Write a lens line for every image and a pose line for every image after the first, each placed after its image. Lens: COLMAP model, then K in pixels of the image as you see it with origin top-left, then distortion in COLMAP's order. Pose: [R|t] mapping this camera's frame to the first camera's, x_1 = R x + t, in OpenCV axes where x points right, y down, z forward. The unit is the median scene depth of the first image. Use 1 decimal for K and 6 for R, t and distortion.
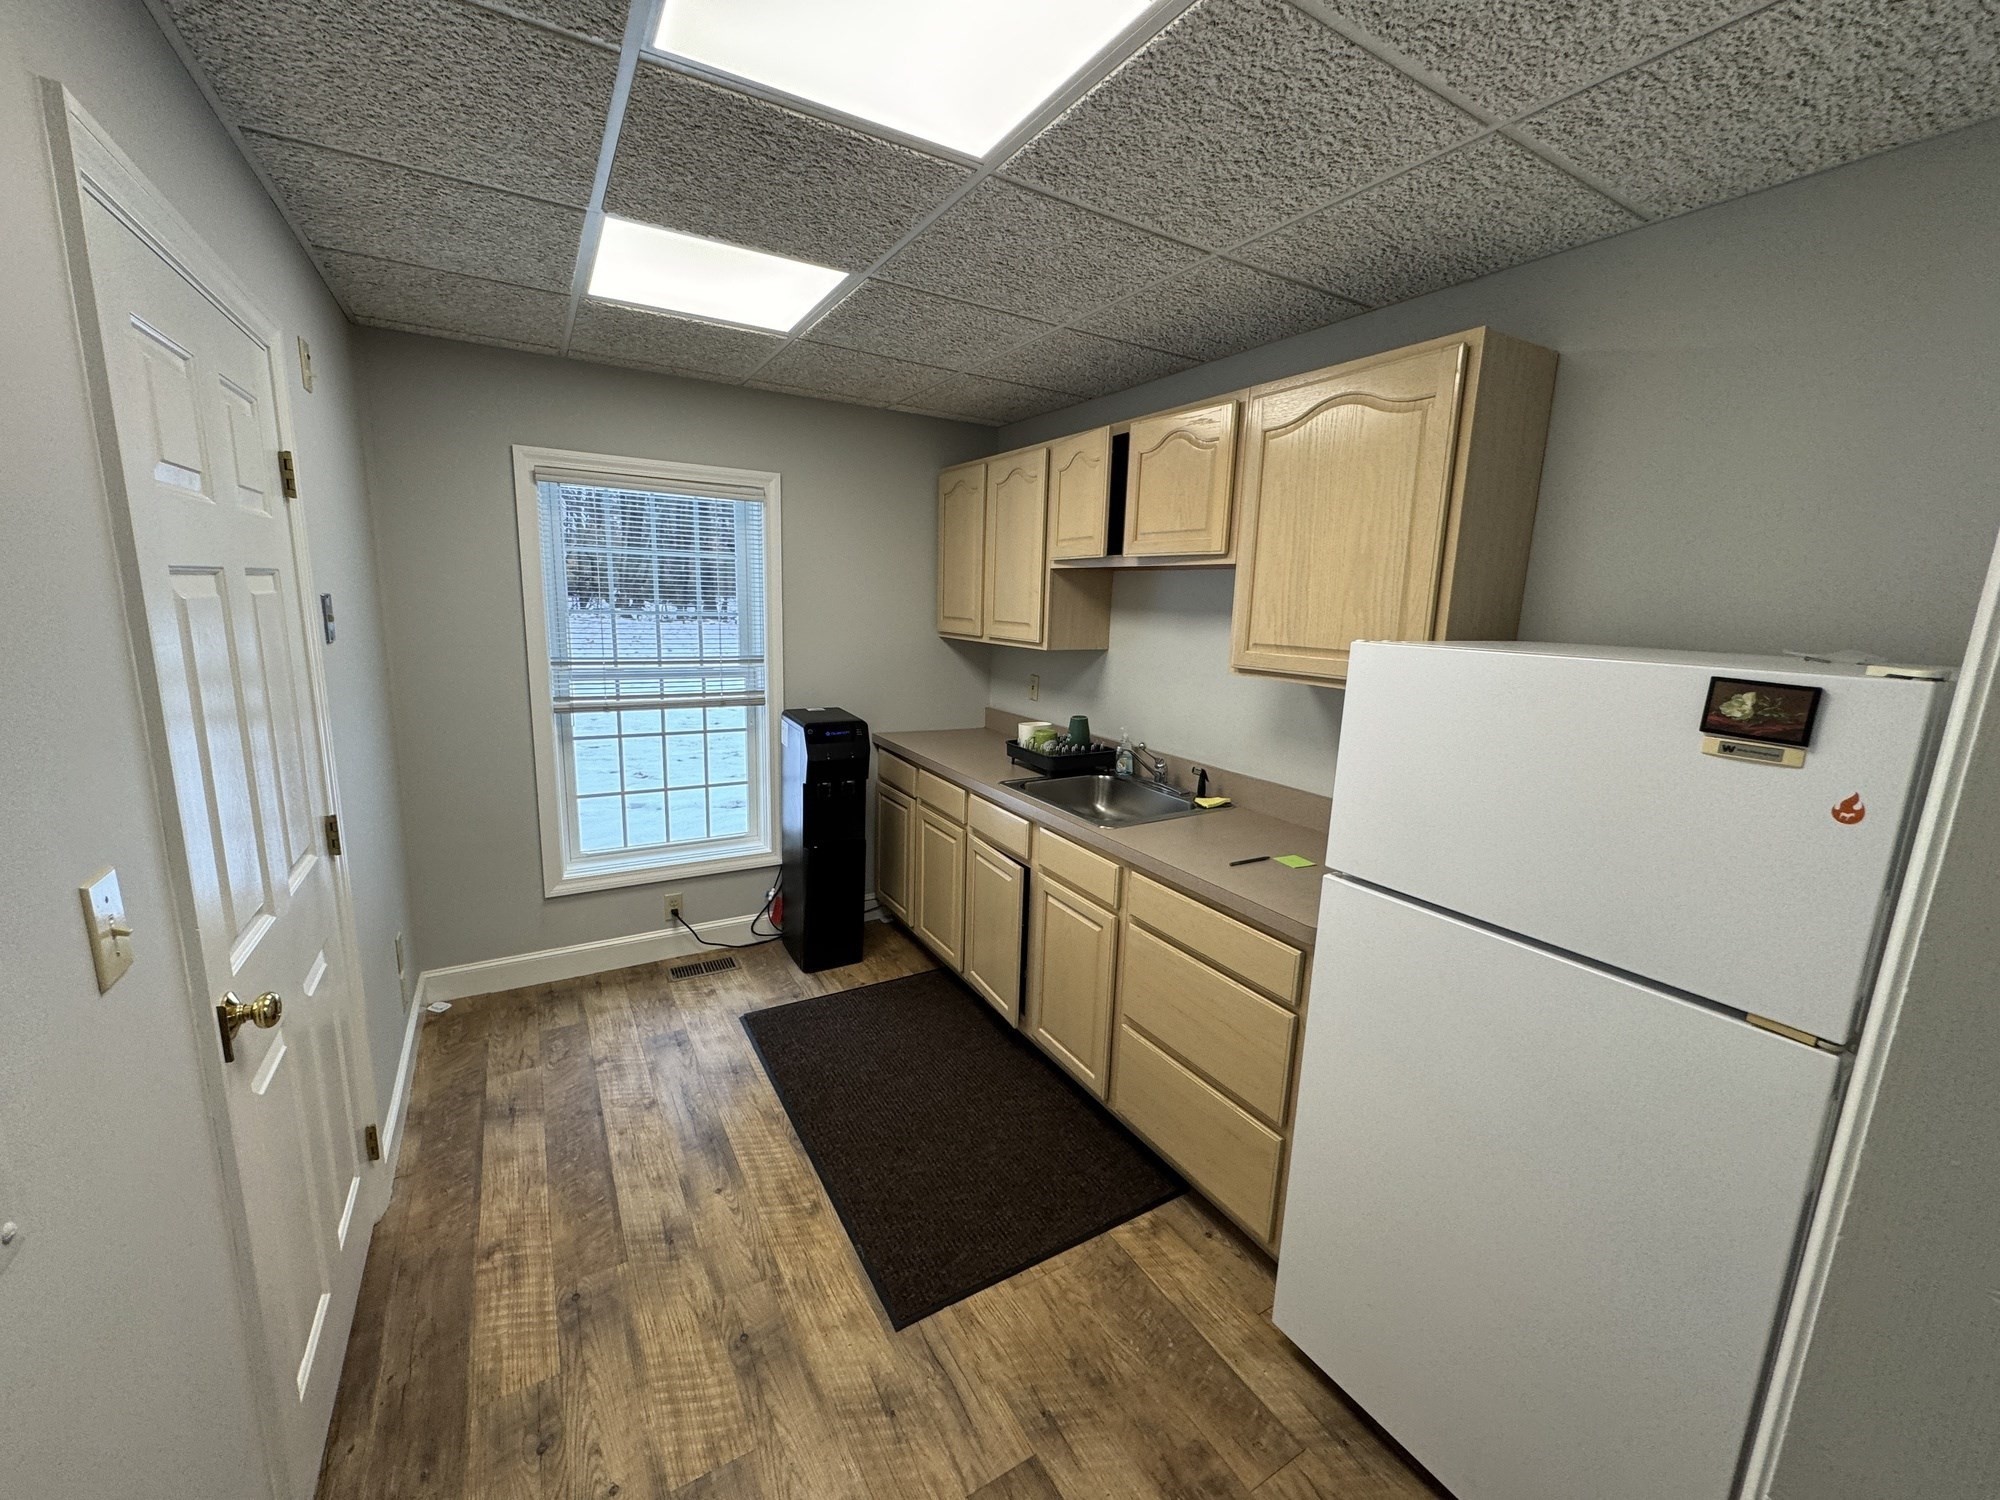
lens RADIAL K [[743.2, 0, 1000.0], [0, 743.2, 750.0], [0, 0, 1]] dist [-0.001188, -0.000066]
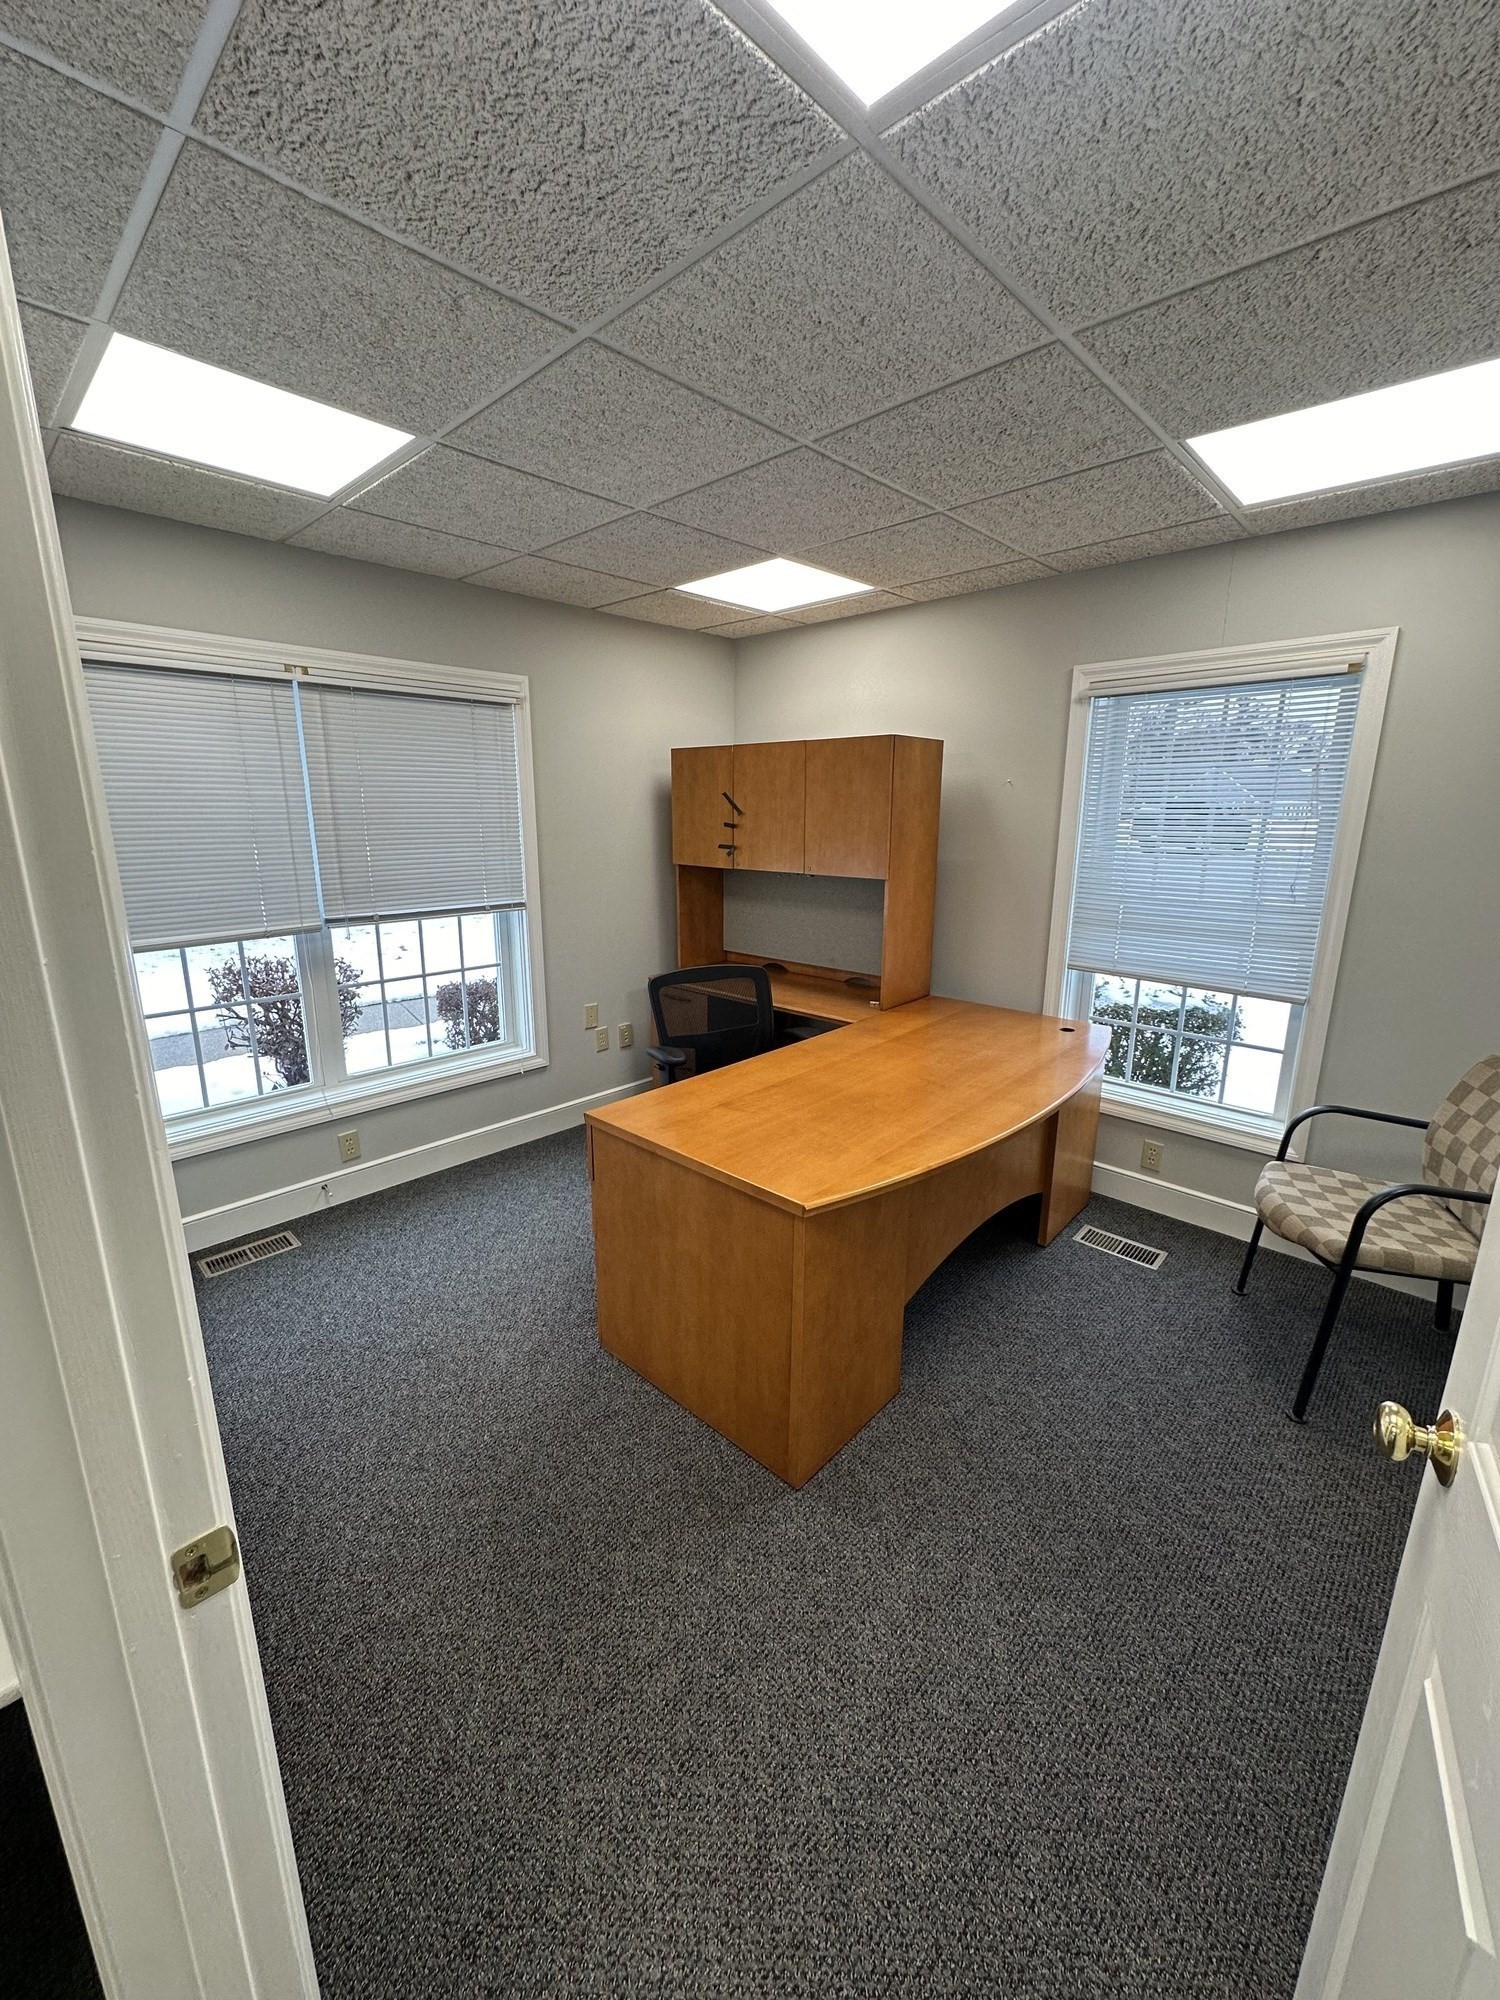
lens RADIAL K [[798.6, 0, 750.0], [0, 798.6, 1000.0], [0, 0, 1]] dist [0.015894, -0.000517]
pose [[0.956353, -0.100861, 0.274257, -0.160940], [0.088826, 0.994472, 0.055989, 0.013770], [-0.278388, -0.029184, 0.960025, -0.065999]]
